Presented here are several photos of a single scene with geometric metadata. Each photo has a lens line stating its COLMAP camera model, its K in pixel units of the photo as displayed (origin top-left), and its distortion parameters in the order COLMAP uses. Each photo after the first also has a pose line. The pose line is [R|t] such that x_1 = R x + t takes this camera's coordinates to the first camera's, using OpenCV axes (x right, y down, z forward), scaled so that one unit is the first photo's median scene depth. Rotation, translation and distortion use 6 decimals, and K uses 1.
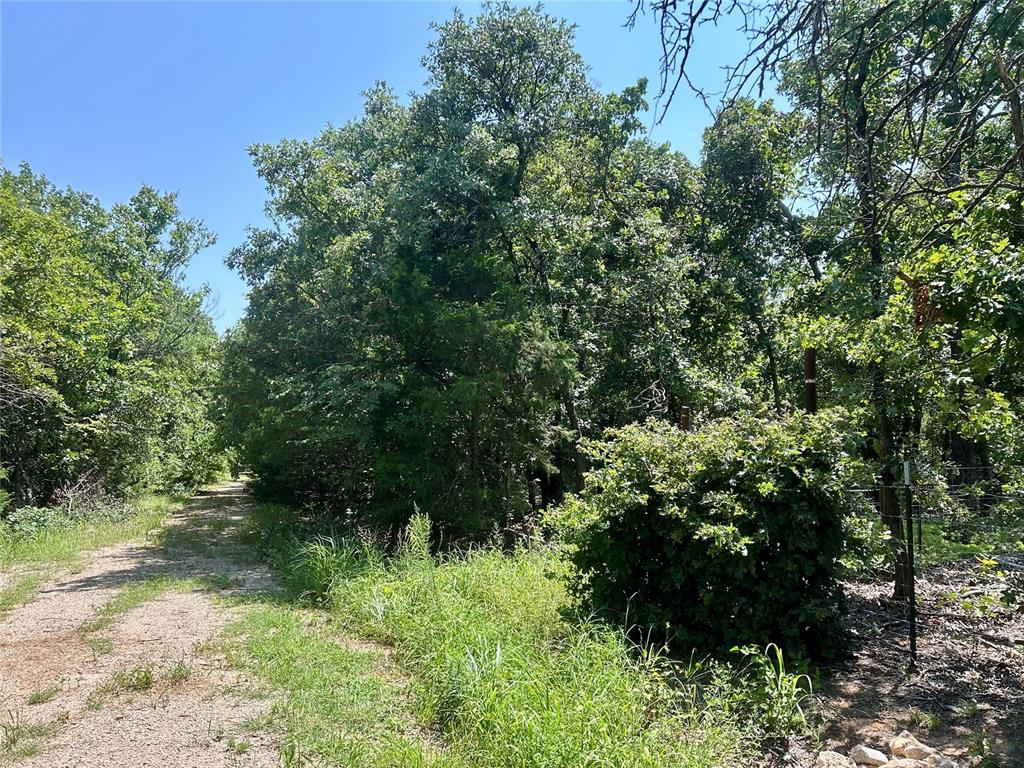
lens RADIAL K [[753.3, 0, 500.8], [0, 753.3, 377.9], [0, 0, 1]] dist [0.070944, -0.084500]
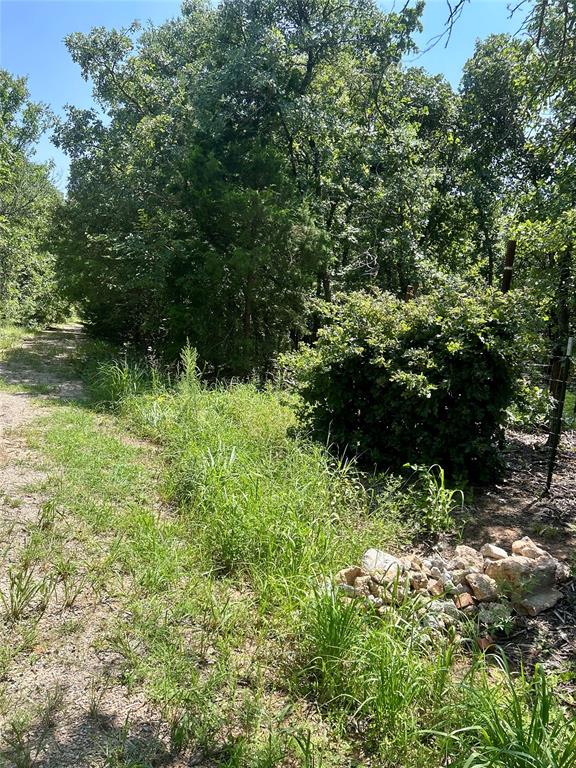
lens RADIAL K [[565.0, 0, 288.0], [0, 565.0, 384.0], [0, 0, 1]] dist [0.070944, -0.084500]
pose [[0.995664, 0.091564, 0.016435, 0.044481], [-0.092992, 0.974734, 0.203091, 0.025491], [0.002576, -0.203738, 0.979022, 0.051479]]
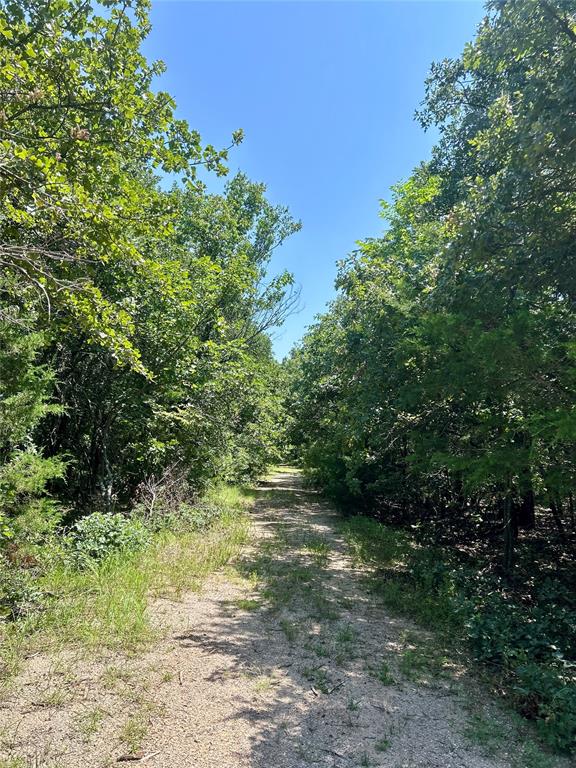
lens RADIAL K [[565.0, 0, 288.0], [0, 565.0, 384.0], [0, 0, 1]] dist [0.070944, -0.084500]
pose [[0.954136, 0.026018, -0.298241, -0.558818], [-0.033611, 0.999228, -0.020358, 0.095311], [0.297481, 0.029448, 0.954273, 1.041109]]
